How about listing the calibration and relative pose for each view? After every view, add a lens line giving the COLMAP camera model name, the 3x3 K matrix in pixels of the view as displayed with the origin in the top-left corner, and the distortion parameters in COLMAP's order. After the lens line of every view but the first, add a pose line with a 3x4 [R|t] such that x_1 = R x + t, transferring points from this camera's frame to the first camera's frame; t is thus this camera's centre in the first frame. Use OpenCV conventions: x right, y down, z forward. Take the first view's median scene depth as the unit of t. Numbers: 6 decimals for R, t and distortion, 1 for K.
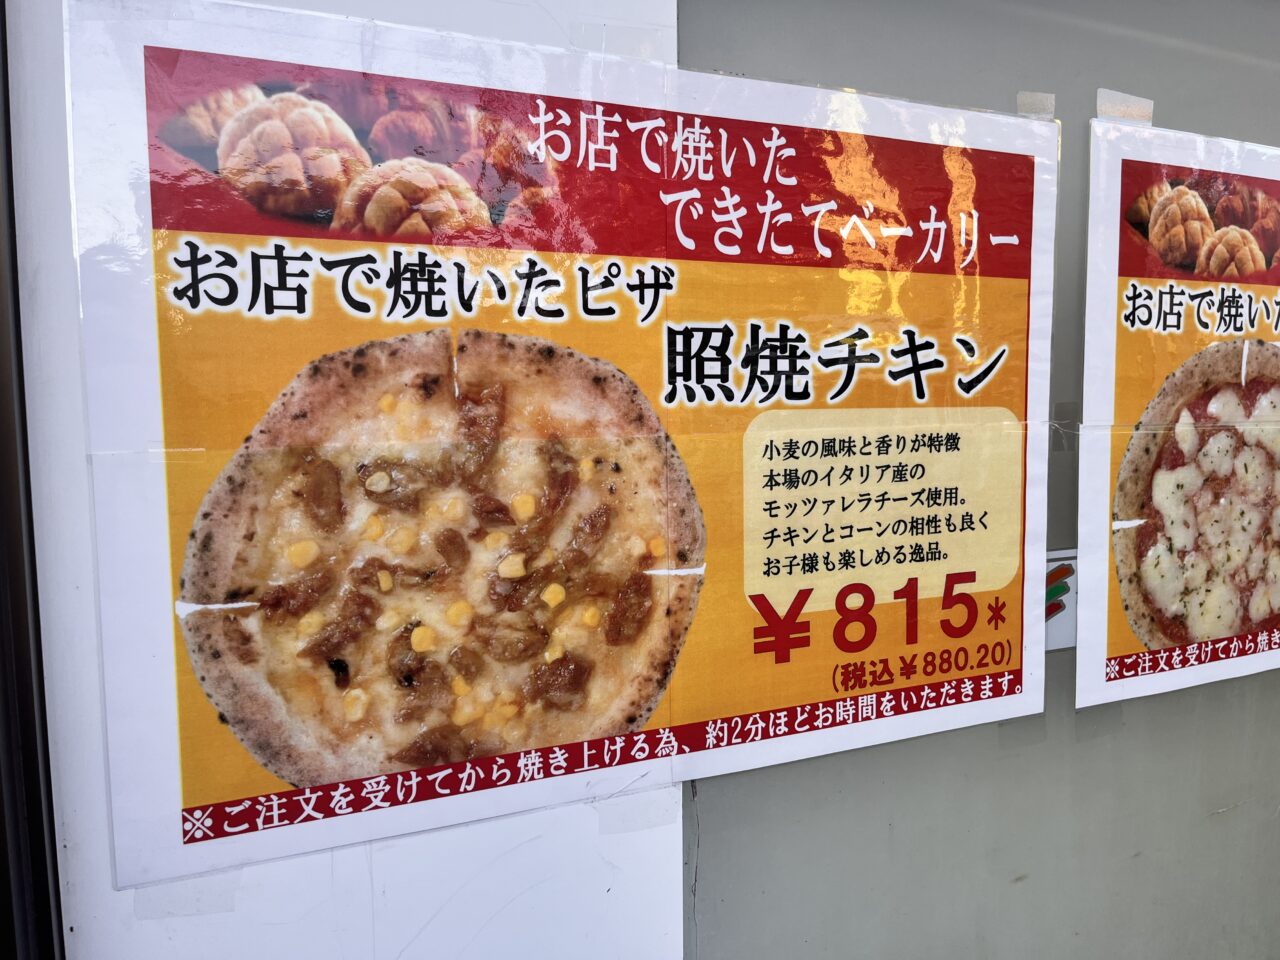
lens RADIAL K [[976.0, 0, 638.8], [0, 976.0, 479.8], [0, 0, 1]] dist [0.050570, 0.000337]
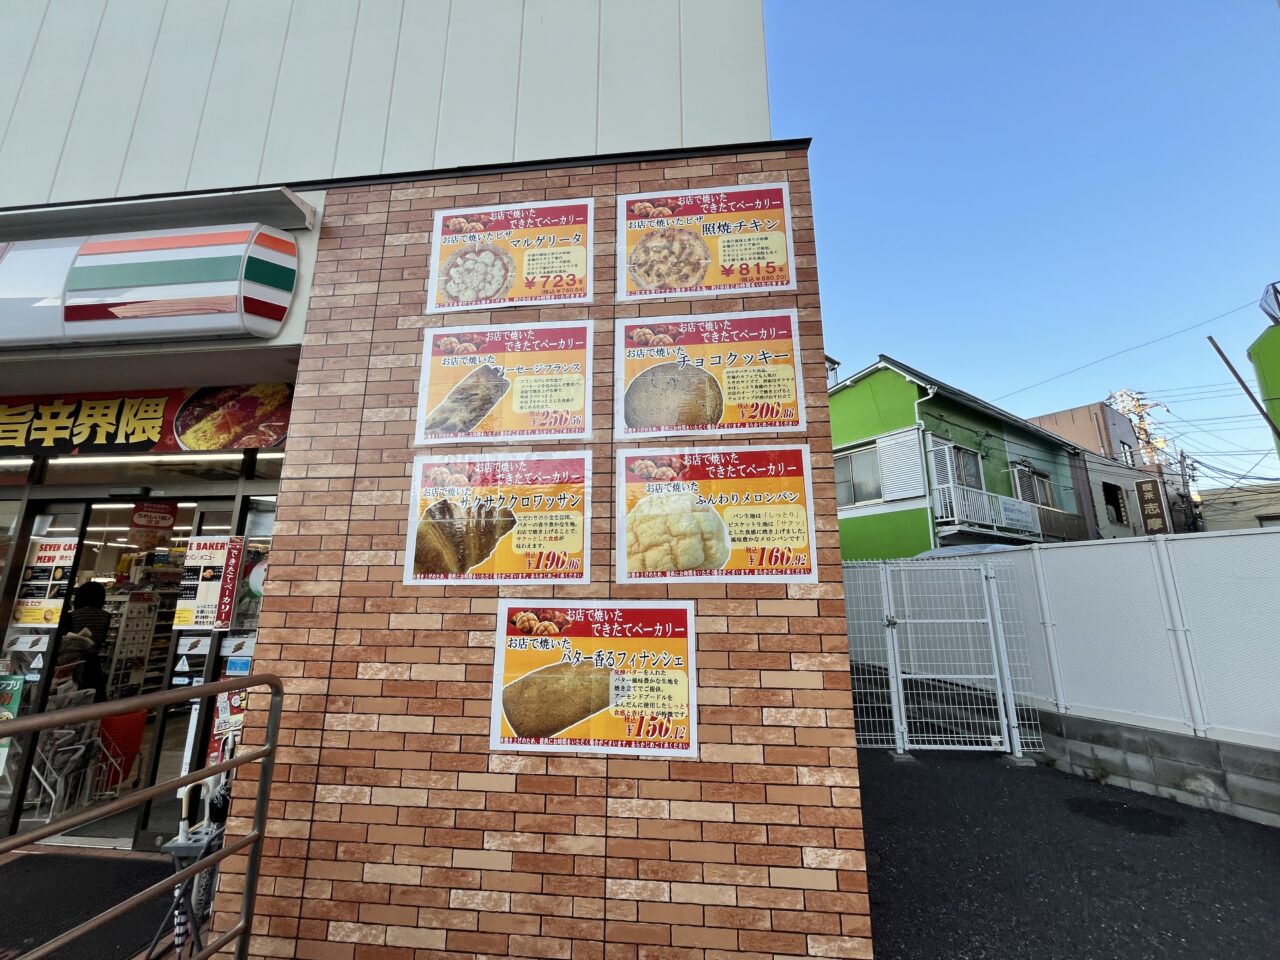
lens RADIAL K [[512.2, 0, 638.3], [0, 512.2, 477.4], [0, 0, 1]] dist [0.012155, 0.000159]
pose [[0.866237, -0.104138, -0.488659, 1.058022], [-0.048265, 0.956022, -0.289296, 2.236576], [0.497296, 0.274185, 0.823116, -1.343447]]
